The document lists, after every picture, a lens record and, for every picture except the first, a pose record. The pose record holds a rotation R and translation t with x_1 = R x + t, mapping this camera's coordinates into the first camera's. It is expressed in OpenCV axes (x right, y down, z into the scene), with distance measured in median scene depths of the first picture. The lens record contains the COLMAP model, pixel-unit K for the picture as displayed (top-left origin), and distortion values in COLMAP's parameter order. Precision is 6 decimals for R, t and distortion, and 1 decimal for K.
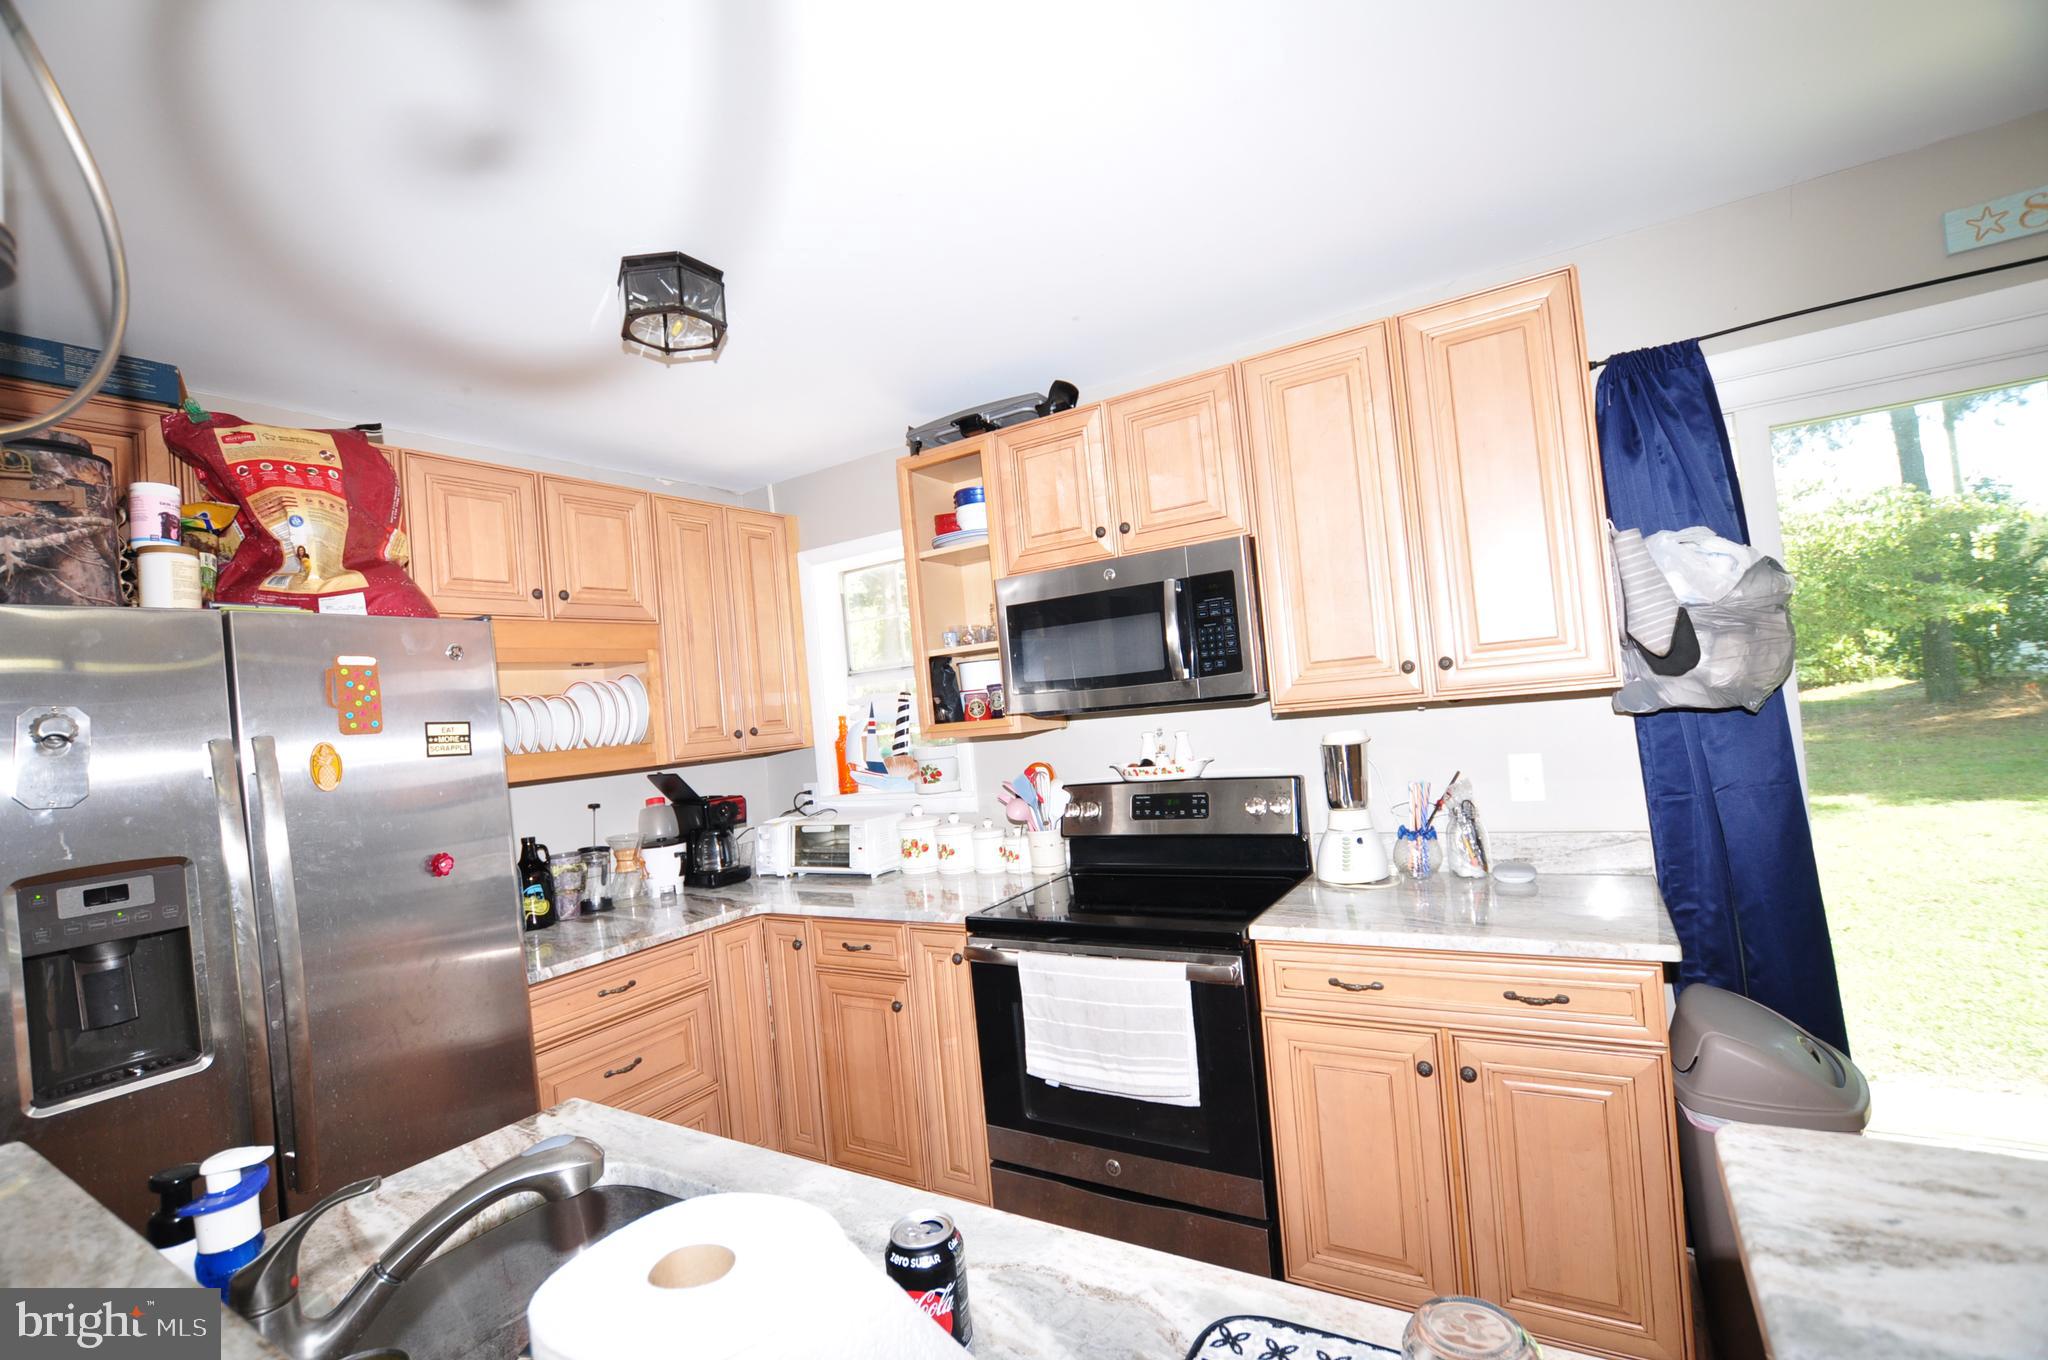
lens RADIAL K [[896.3, 0, 1019.0], [0, 896.3, 687.6], [0, 0, 1]] dist [-0.031959, 0.004937]
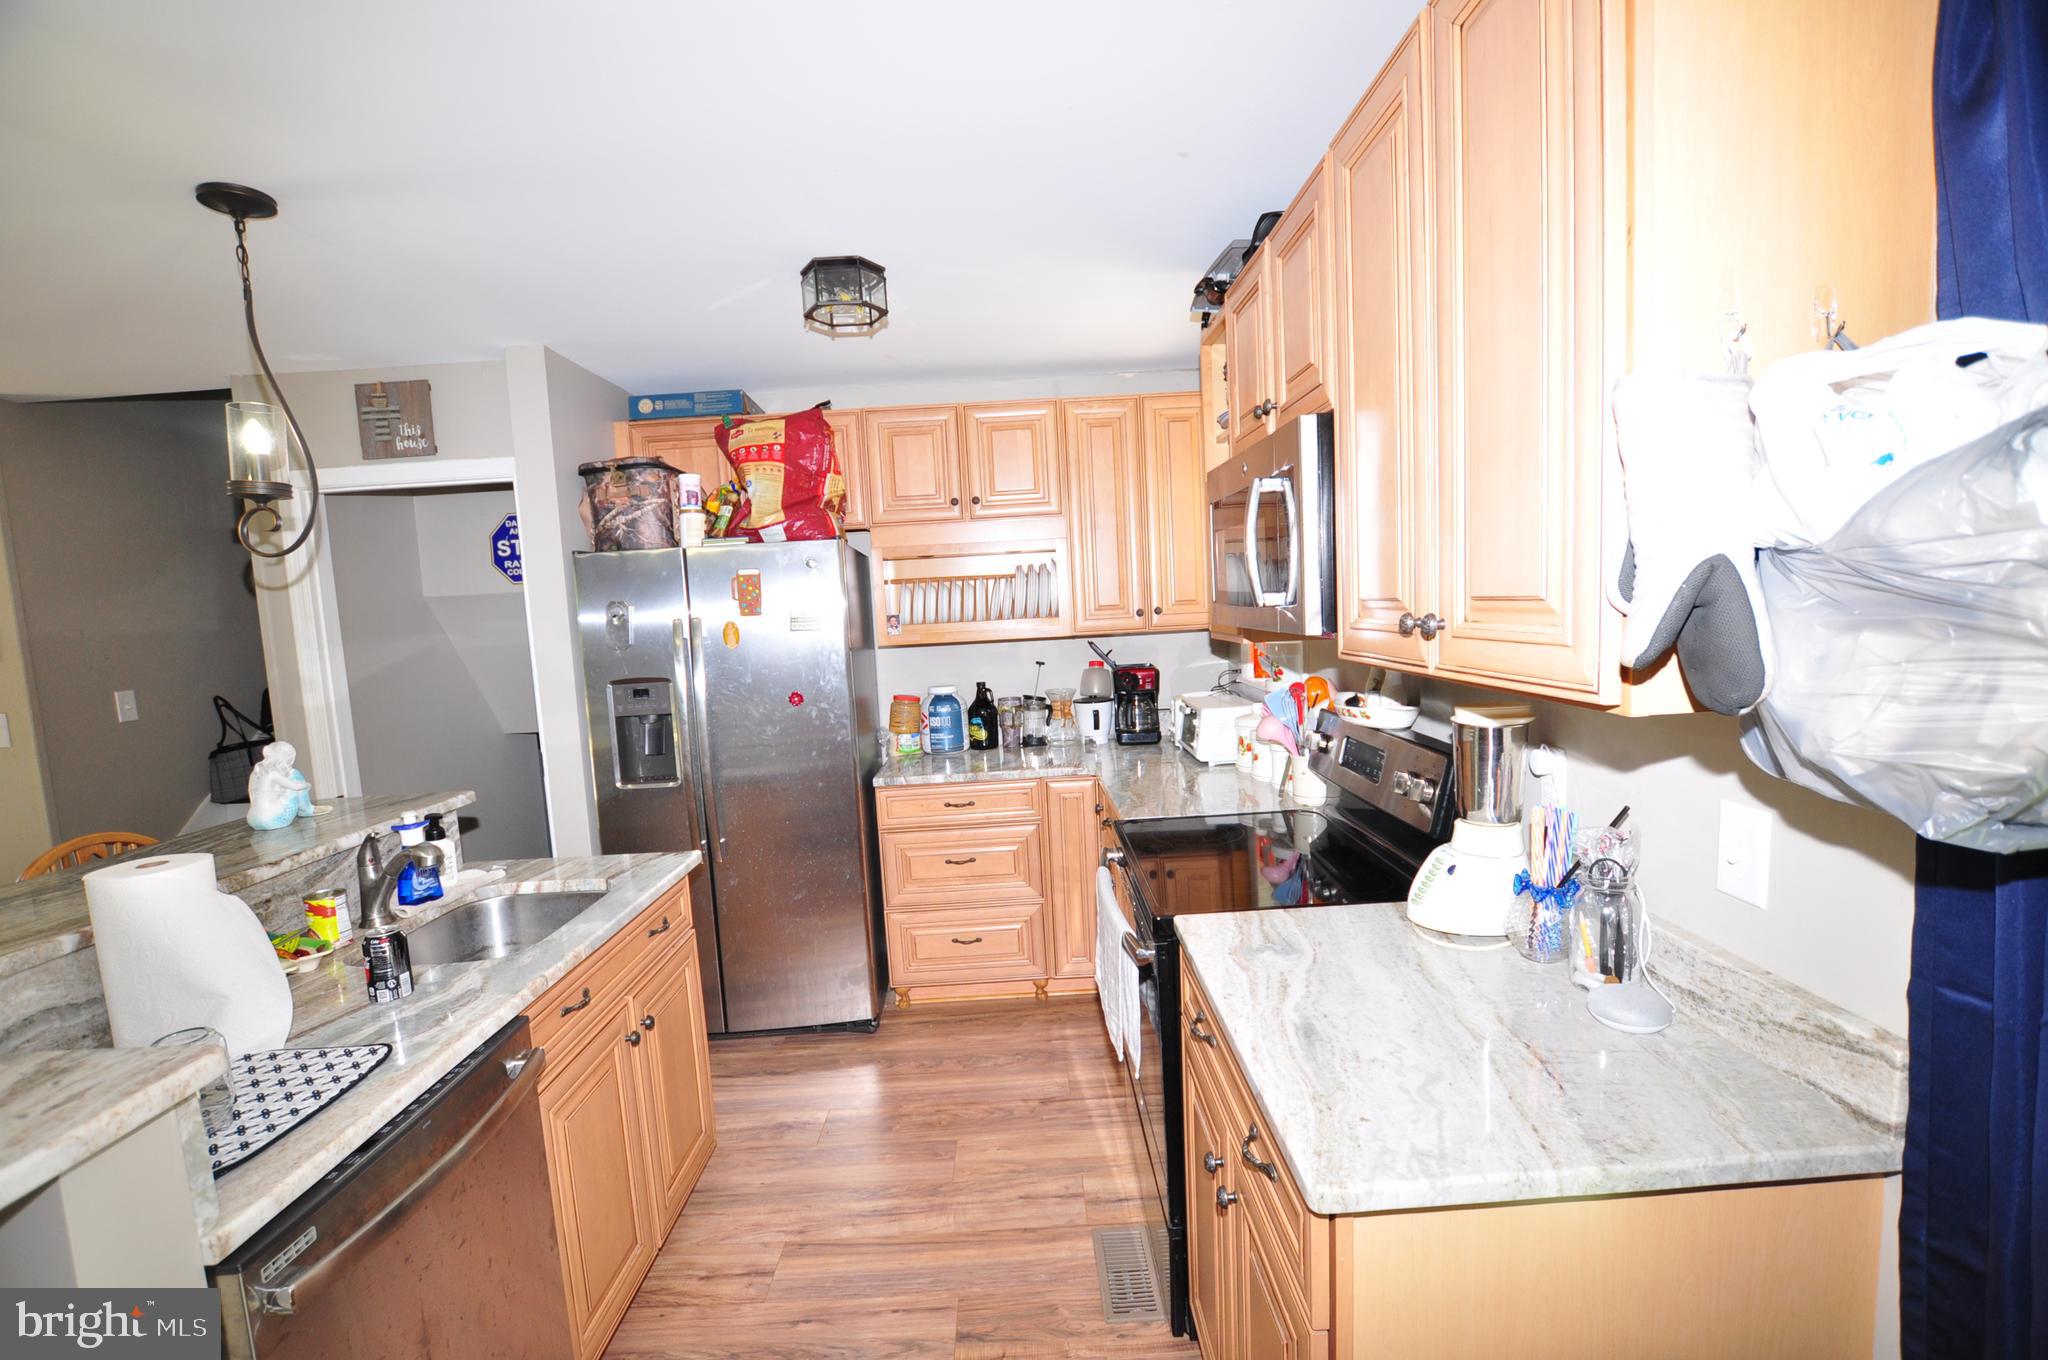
lens RADIAL K [[896.4, 0, 1020.7], [0, 896.4, 688.3], [0, 0, 1]] dist [-0.032192, 0.004724]
pose [[0.541987, 0.145027, -0.827779, 0.738434], [0.022444, 0.982148, 0.186768, -0.091697], [0.840087, -0.119804, 0.529056, 0.397378]]
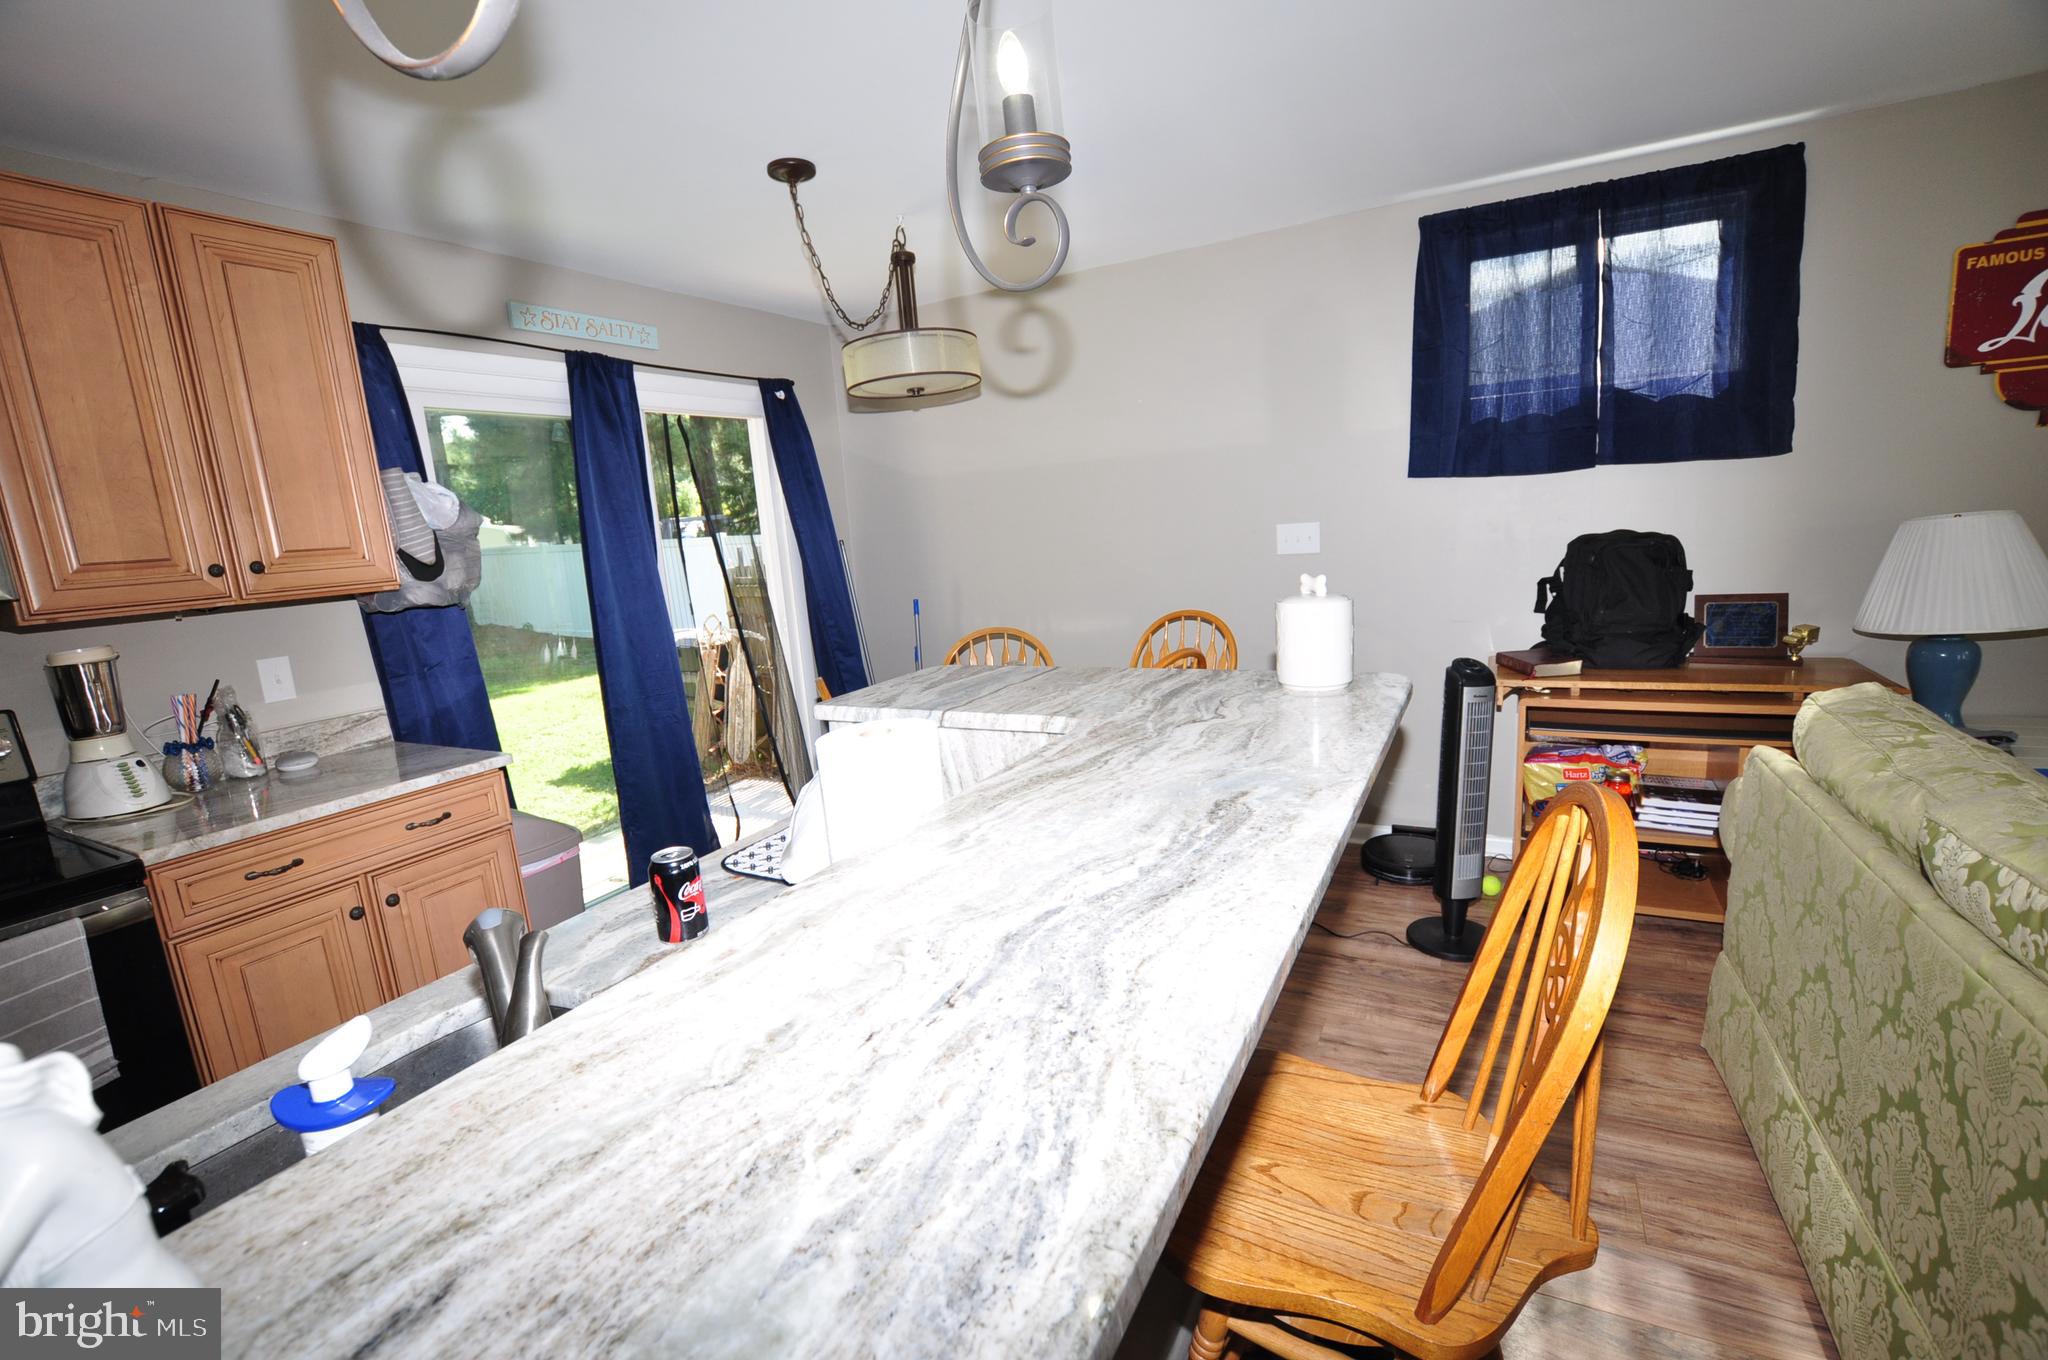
lens RADIAL K [[900.0, 0, 1022.7], [0, 900.0, 690.2], [0, 0, 1]] dist [-0.035153, 0.006233]
pose [[-0.064136, -0.090957, 0.993787, -0.564495], [0.055602, 0.993965, 0.094561, 0.061944], [-0.996391, 0.061321, -0.058692, 0.141093]]
